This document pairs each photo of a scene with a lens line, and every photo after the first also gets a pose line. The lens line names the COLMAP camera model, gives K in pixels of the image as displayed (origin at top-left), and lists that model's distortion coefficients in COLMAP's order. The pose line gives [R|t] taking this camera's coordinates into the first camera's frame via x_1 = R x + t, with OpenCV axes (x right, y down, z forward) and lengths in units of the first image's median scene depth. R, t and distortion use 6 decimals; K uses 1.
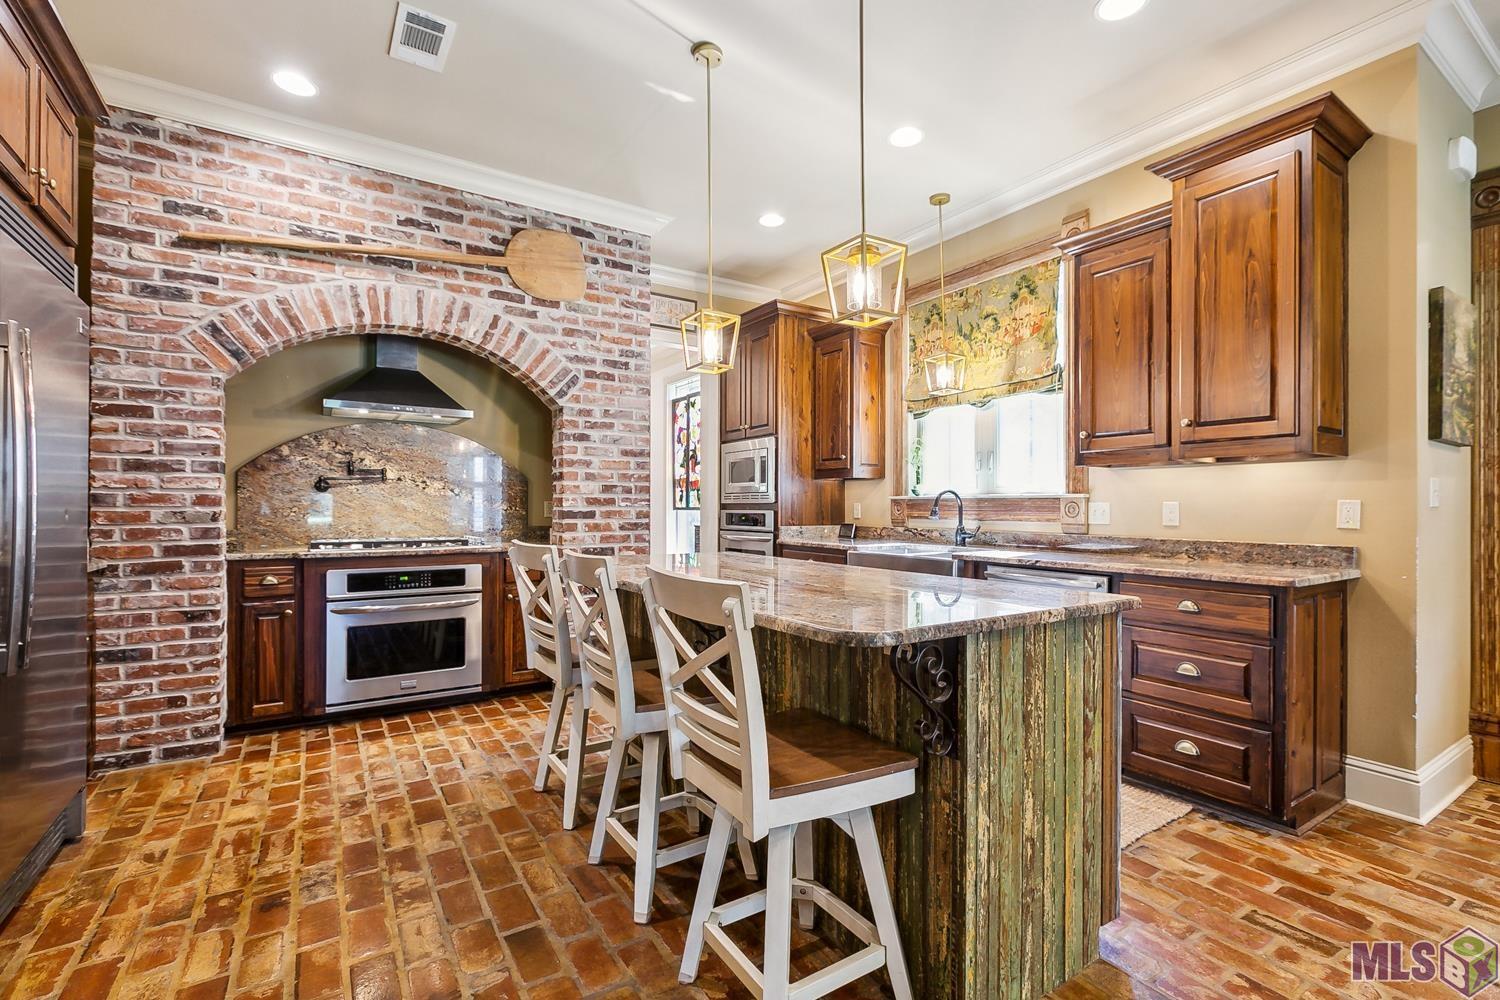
lens RADIAL K [[675.9, 0, 750.2], [0, 675.9, 507.2], [0, 0, 1]] dist [0.003542, -0.001797]
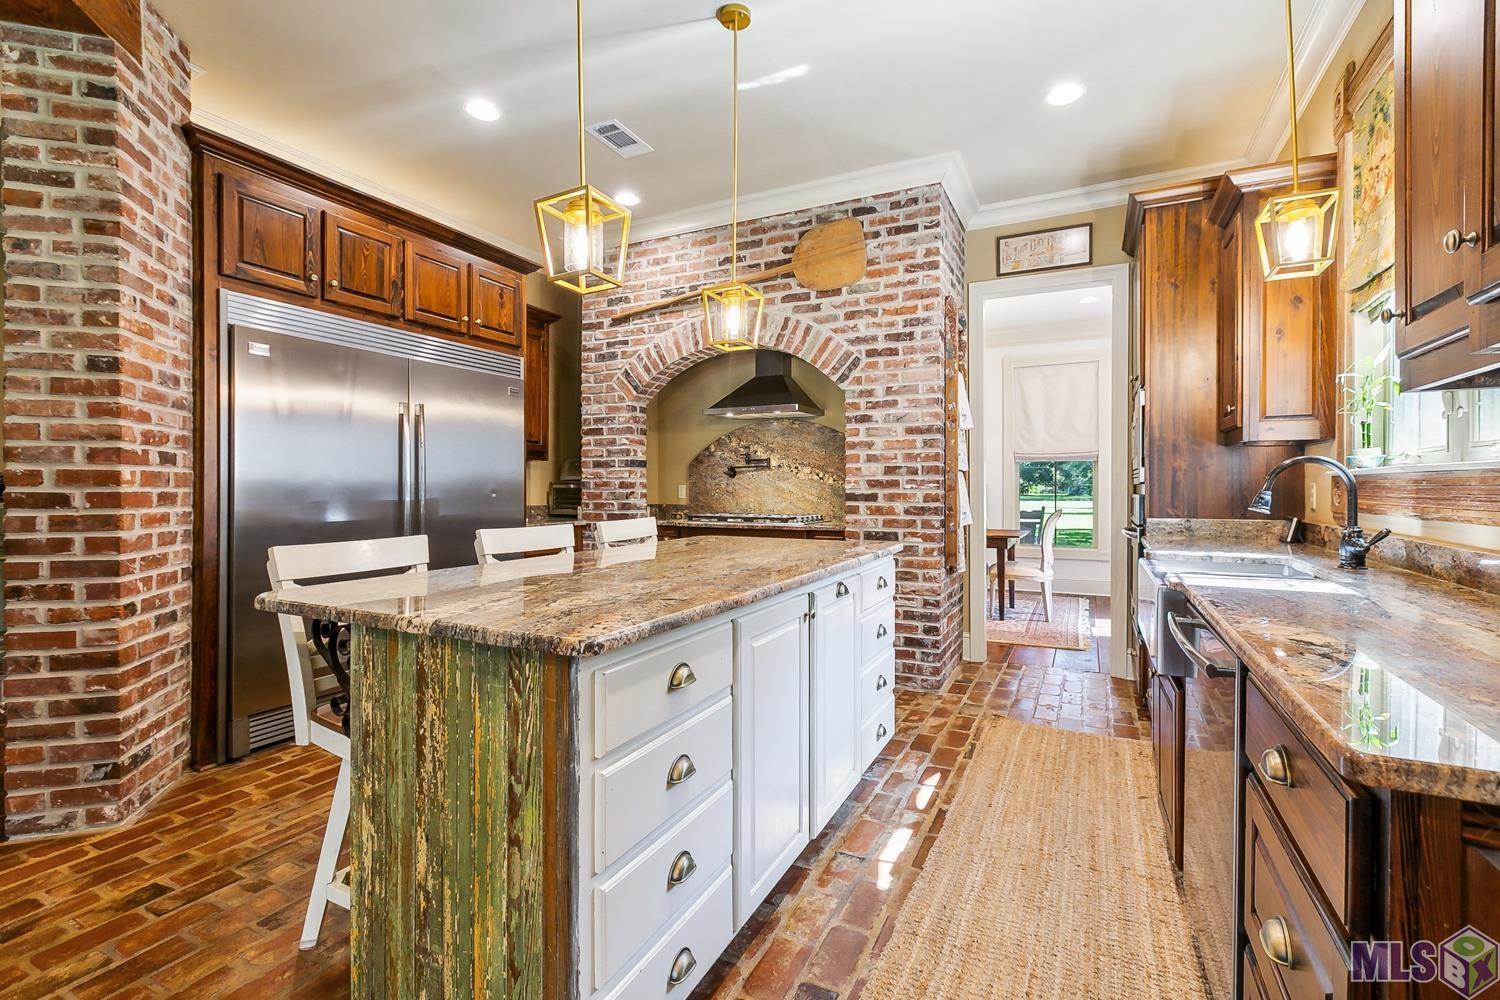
lens RADIAL K [[675.9, 0, 746.6], [0, 675.9, 488.4], [0, 0, 1]] dist [0.003542, -0.001797]
pose [[0.497979, 0.000143, -0.867189, 0.608500], [0.000606, 1.000000, 0.000513, -0.002900], [0.867189, -0.000781, 0.497978, 0.421905]]
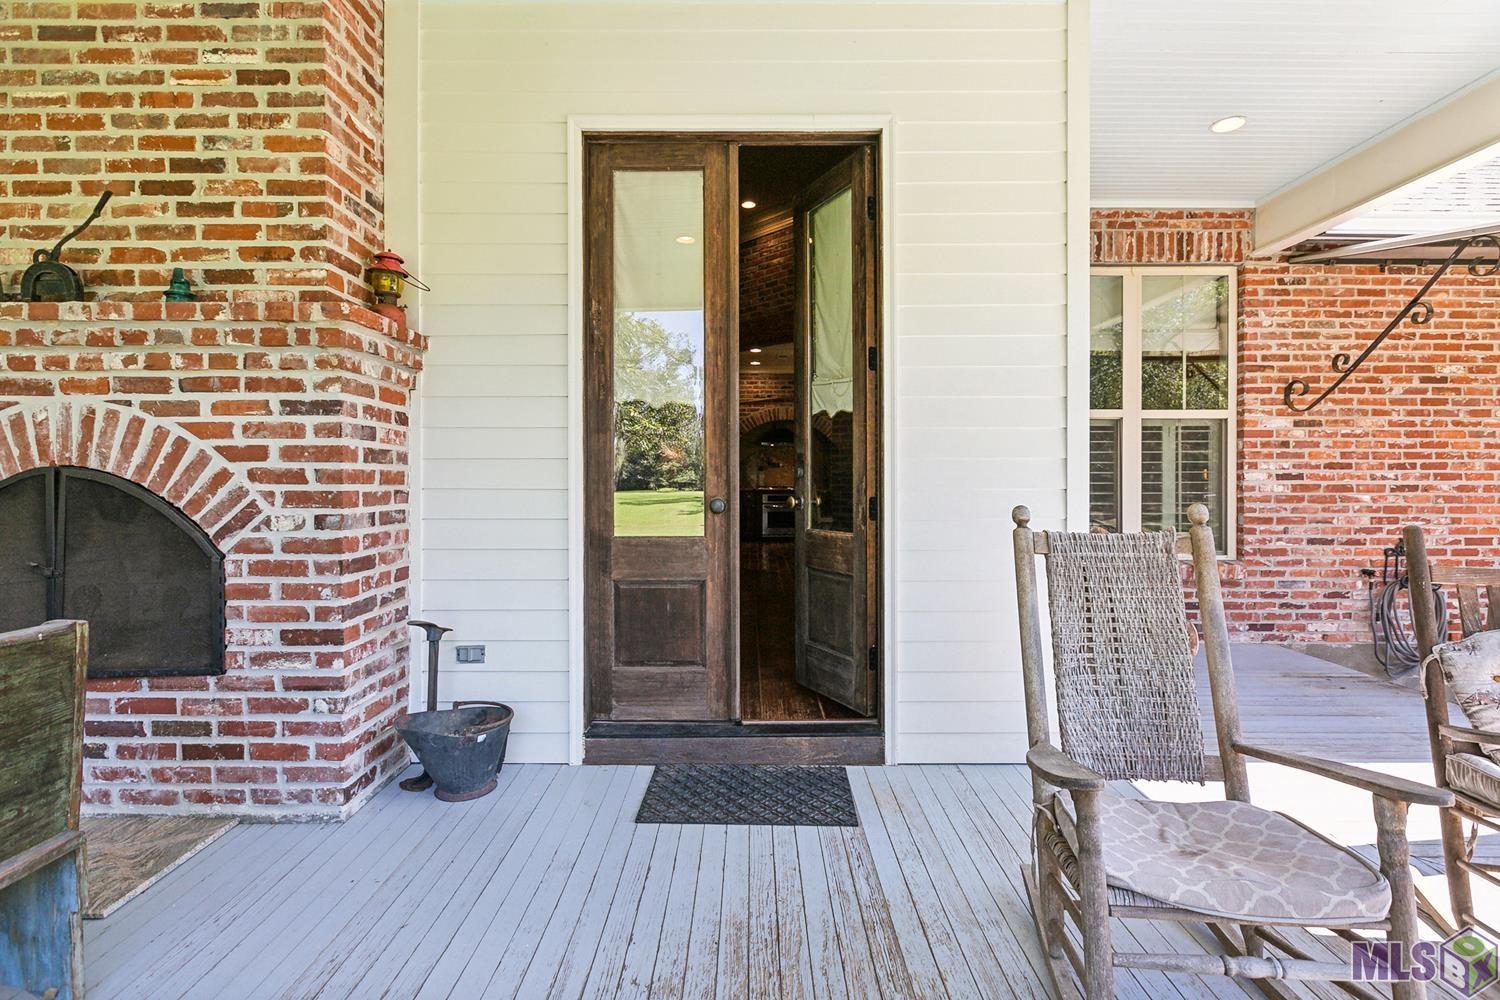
lens RADIAL K [[677.8, 0, 739.8], [0, 677.8, 486.1], [0, 0, 1]] dist [-0.004622, -0.001424]
pose [[0.830551, 0.002384, -0.556938, 1.155289], [0.001632, 0.999976, 0.006713, 0.029057], [0.556940, -0.006484, 0.830527, -1.858899]]
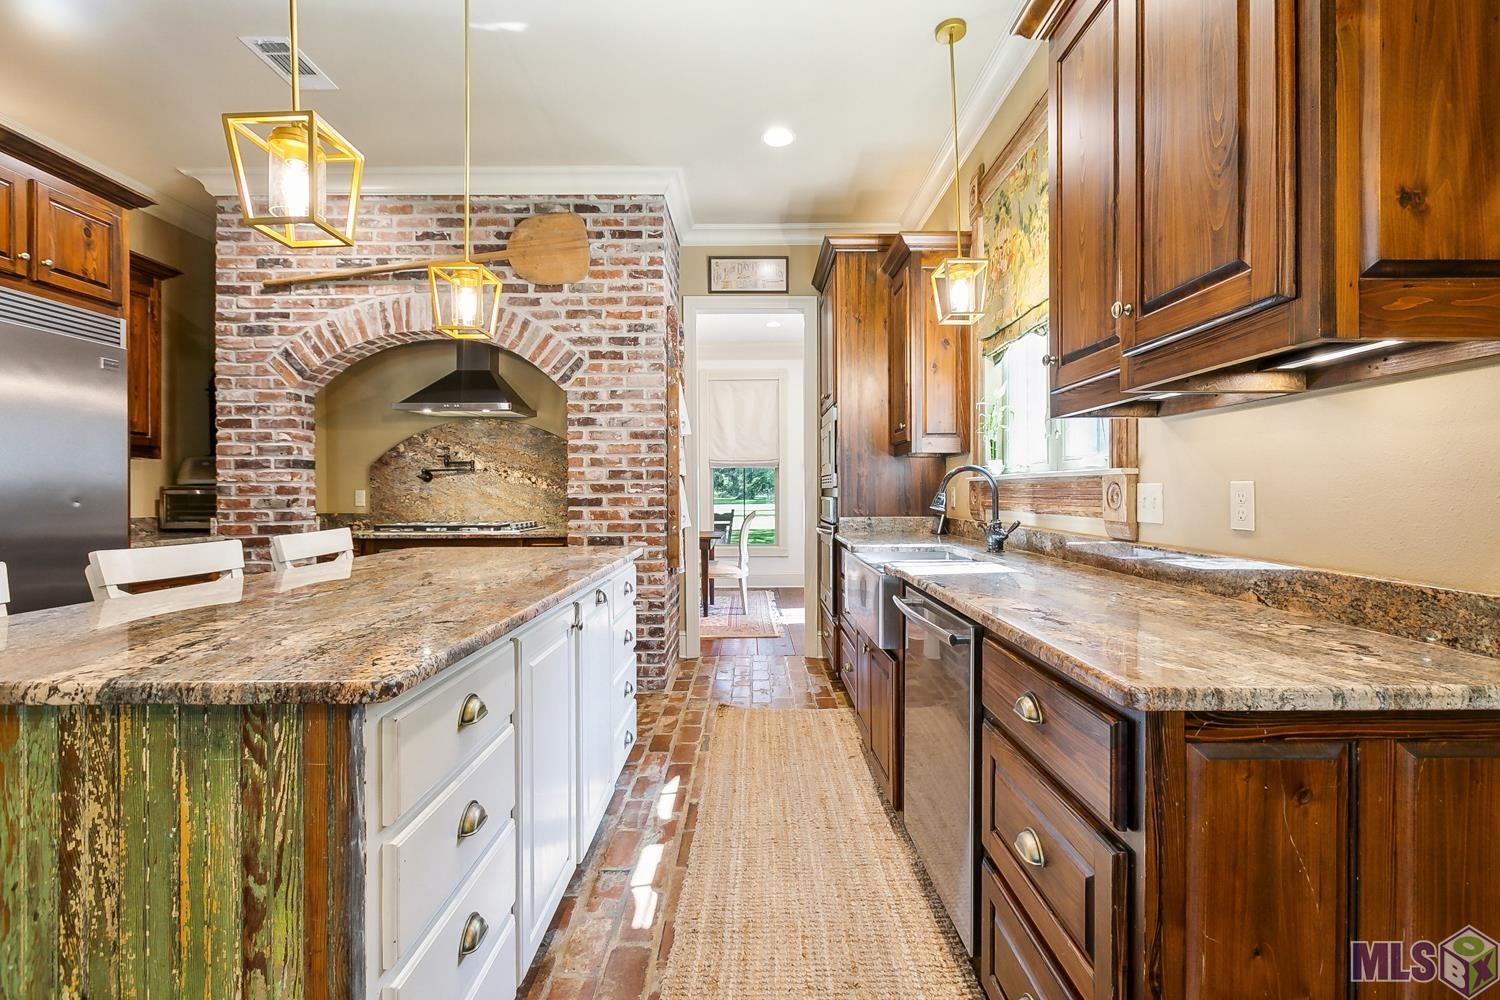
lens RADIAL K [[675.9, 0, 749.3], [0, 675.9, 492.9], [0, 0, 1]] dist [0.003542, -0.001797]
pose [[0.835095, -0.004059, -0.550090, 0.550756], [0.005070, 0.999987, 0.000318, -0.001421], [0.550082, -0.003054, 0.835105, 0.378874]]
